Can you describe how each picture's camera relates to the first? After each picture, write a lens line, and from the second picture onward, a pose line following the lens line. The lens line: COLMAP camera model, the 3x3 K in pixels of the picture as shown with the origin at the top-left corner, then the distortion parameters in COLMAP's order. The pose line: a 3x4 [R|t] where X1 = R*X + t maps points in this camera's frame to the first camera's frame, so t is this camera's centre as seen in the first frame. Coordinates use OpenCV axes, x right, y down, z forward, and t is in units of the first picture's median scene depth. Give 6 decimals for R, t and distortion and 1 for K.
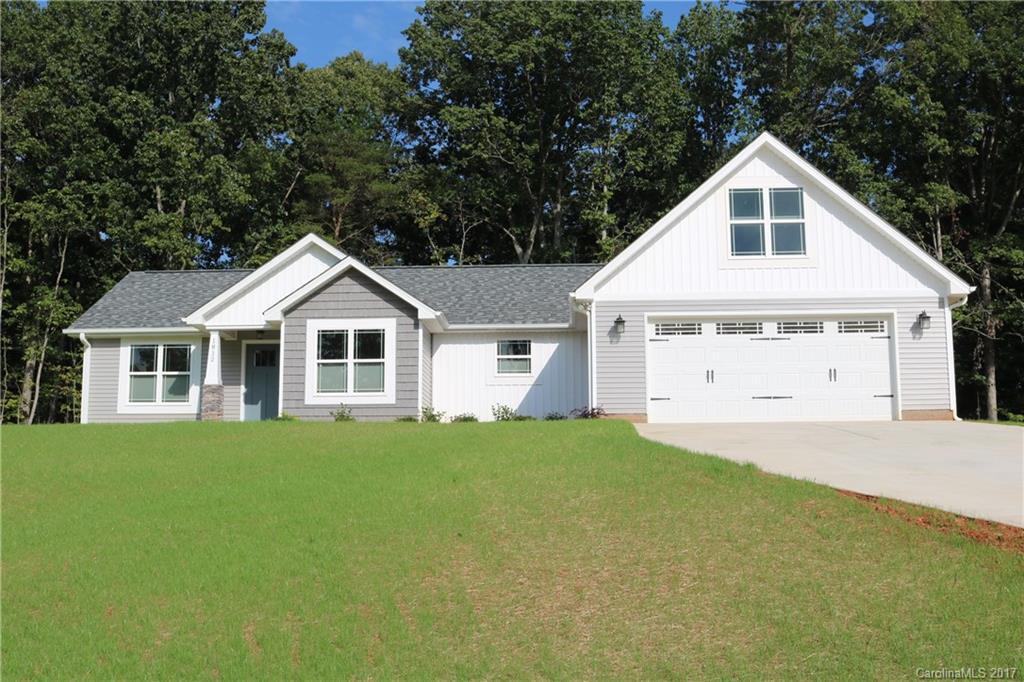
lens RADIAL K [[1465.8, 0, 512.0], [0, 1465.8, 341.0], [0, 0, 1]] dist [-0.015257, -0.012510]
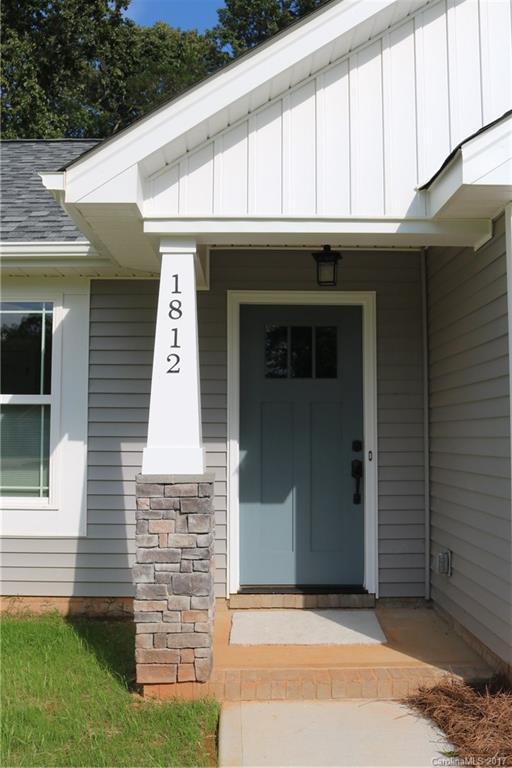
lens RADIAL K [[722.5, 0, 256.0], [0, 722.5, 384.0], [0, 0, 1]] dist [-0.005985, -0.009694]
pose [[0.990129, 0.005239, 0.140061, -0.200652], [-0.019144, 0.994991, 0.098112, 0.003863], [-0.138845, -0.099825, 0.985270, 0.855372]]
